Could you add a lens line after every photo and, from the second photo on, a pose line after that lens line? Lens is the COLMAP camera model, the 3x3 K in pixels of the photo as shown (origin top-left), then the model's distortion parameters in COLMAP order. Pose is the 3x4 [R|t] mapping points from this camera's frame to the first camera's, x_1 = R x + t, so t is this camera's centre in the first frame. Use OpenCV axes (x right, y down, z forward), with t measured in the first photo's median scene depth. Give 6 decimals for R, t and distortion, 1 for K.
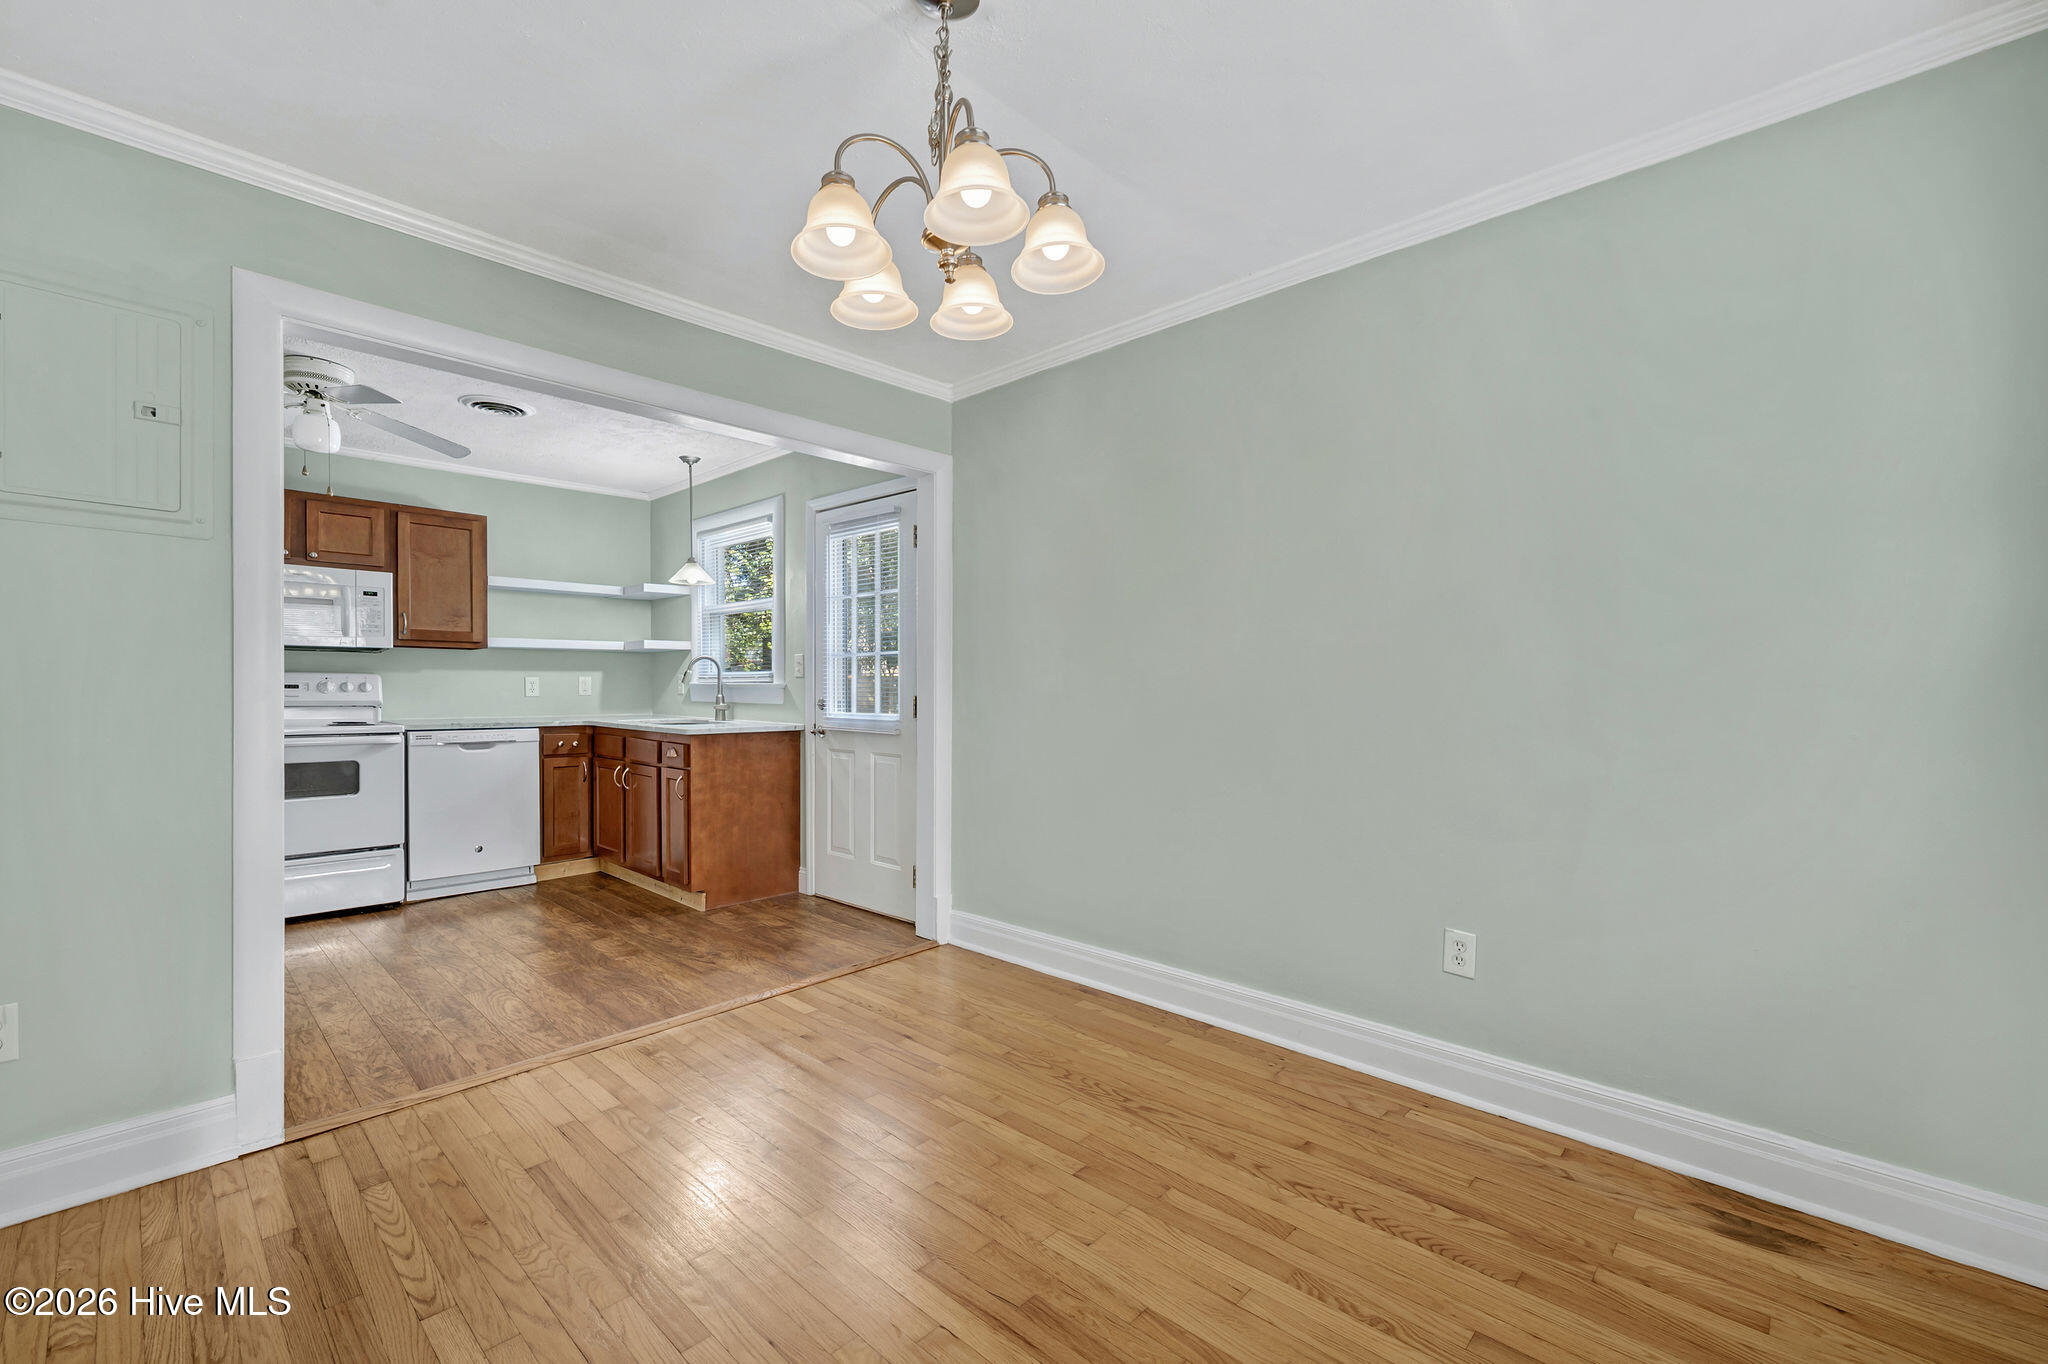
lens RADIAL K [[857.8, 0, 1029.7], [0, 857.8, 697.7], [0, 0, 1]] dist [-0.002857, 0.000383]
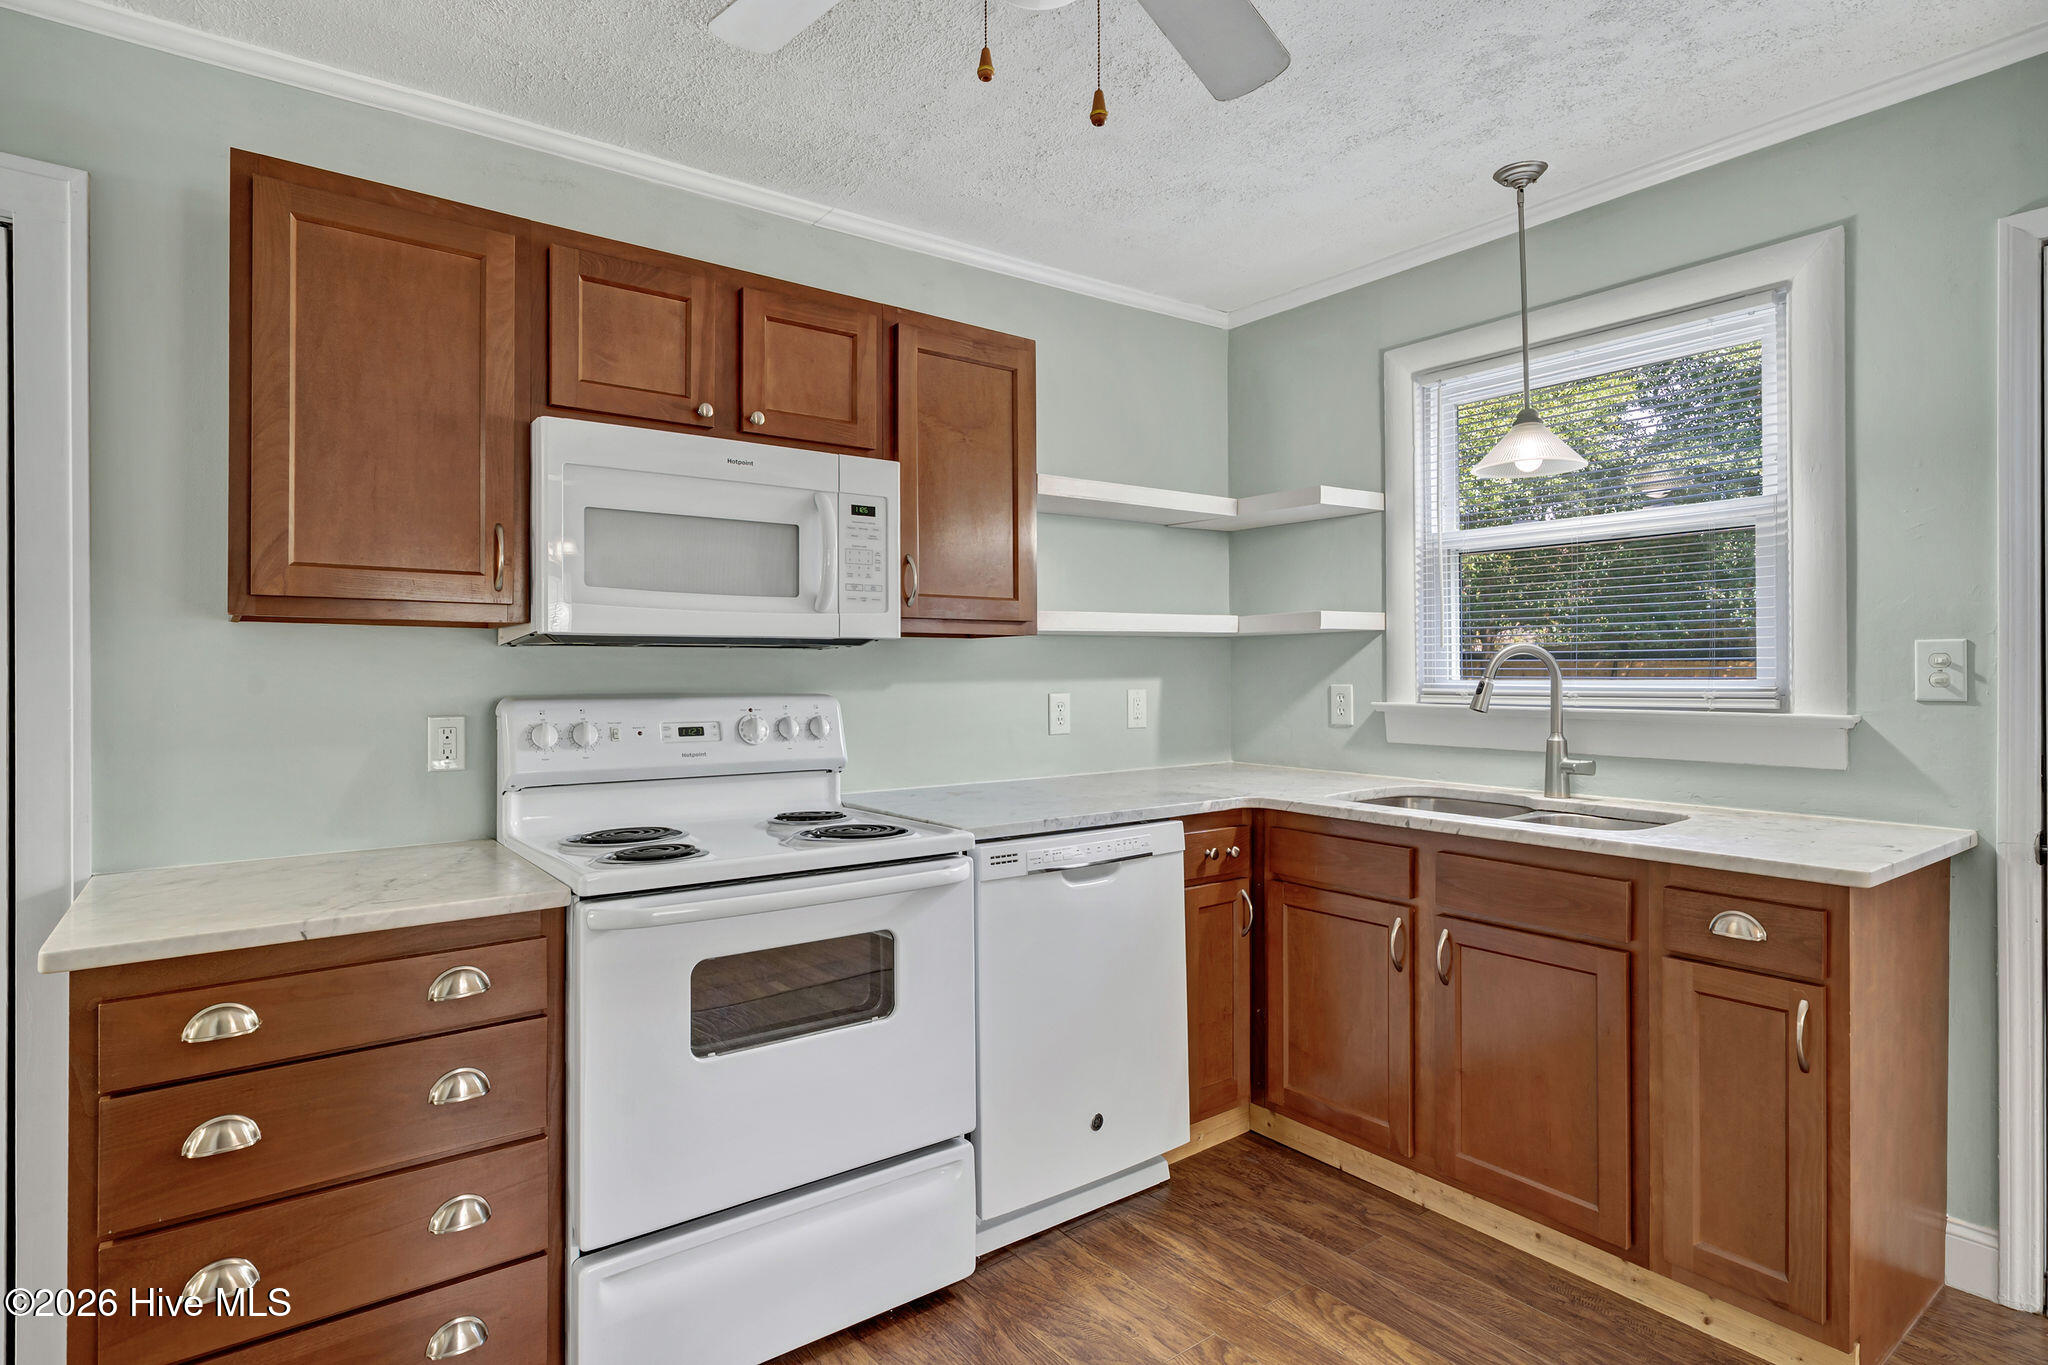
lens RADIAL K [[1055.8, 0, 1021.0], [0, 1055.8, 669.9], [0, 0, 1]] dist [-0.001547, 0.001081]
pose [[0.985857, -0.009354, -0.167326, -0.596110], [0.007219, 0.999885, -0.013364, -0.034966], [0.167432, 0.011967, 0.985811, 0.492919]]
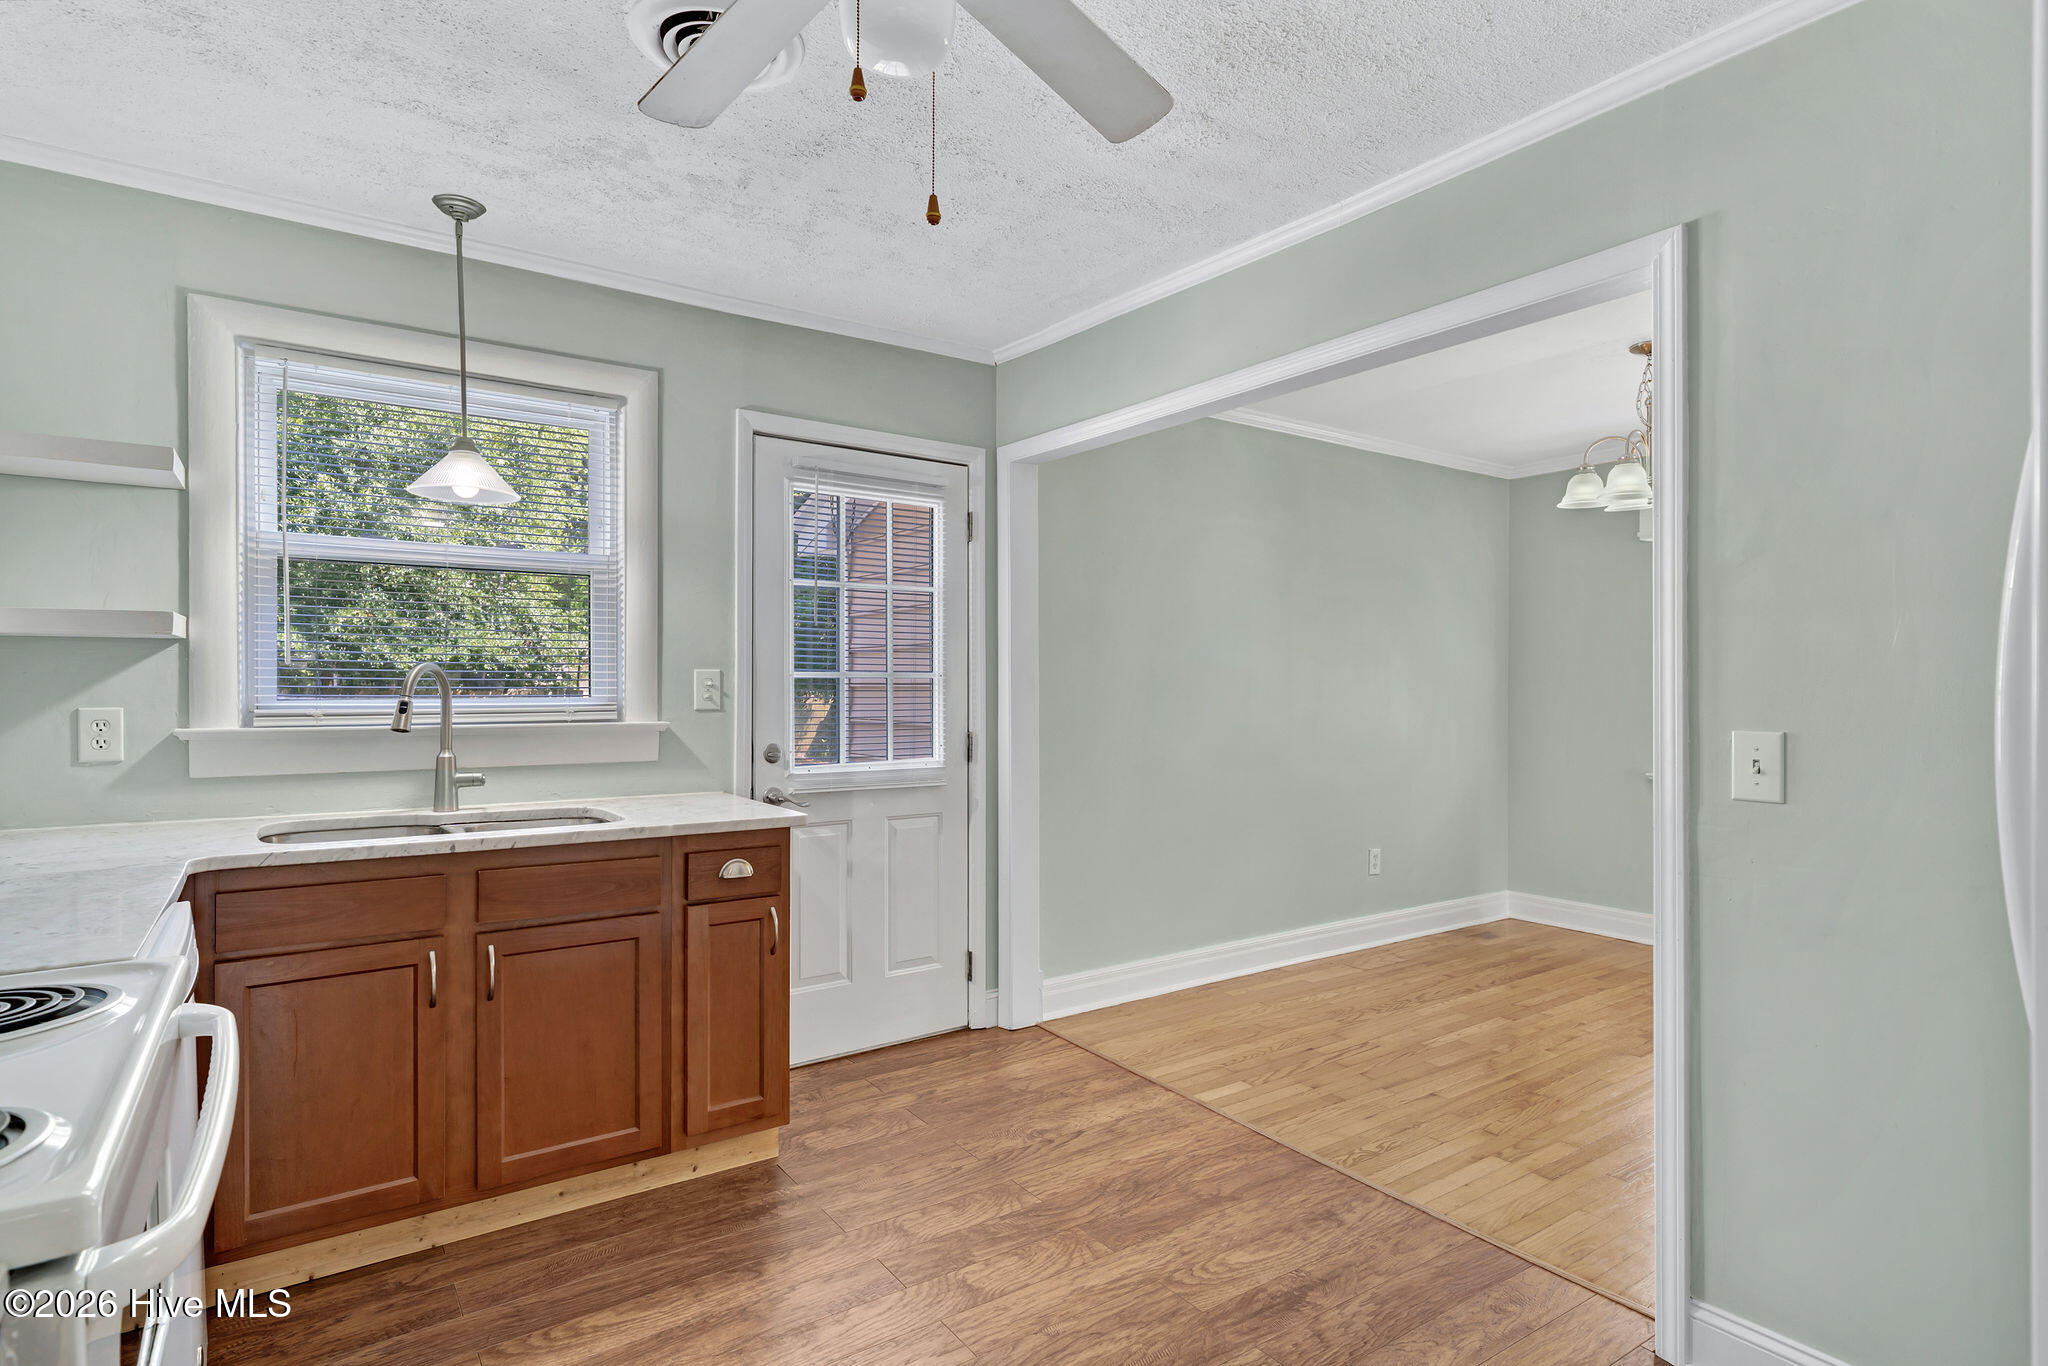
lens RADIAL K [[1055.8, 0, 1013.5], [0, 1055.8, 692.8], [0, 0, 1]] dist [-0.001547, 0.001081]
pose [[0.203437, -0.010595, 0.979031, -0.927954], [0.011192, 0.999901, 0.008495, -0.039762], [-0.979024, 0.009229, 0.203535, 0.673196]]
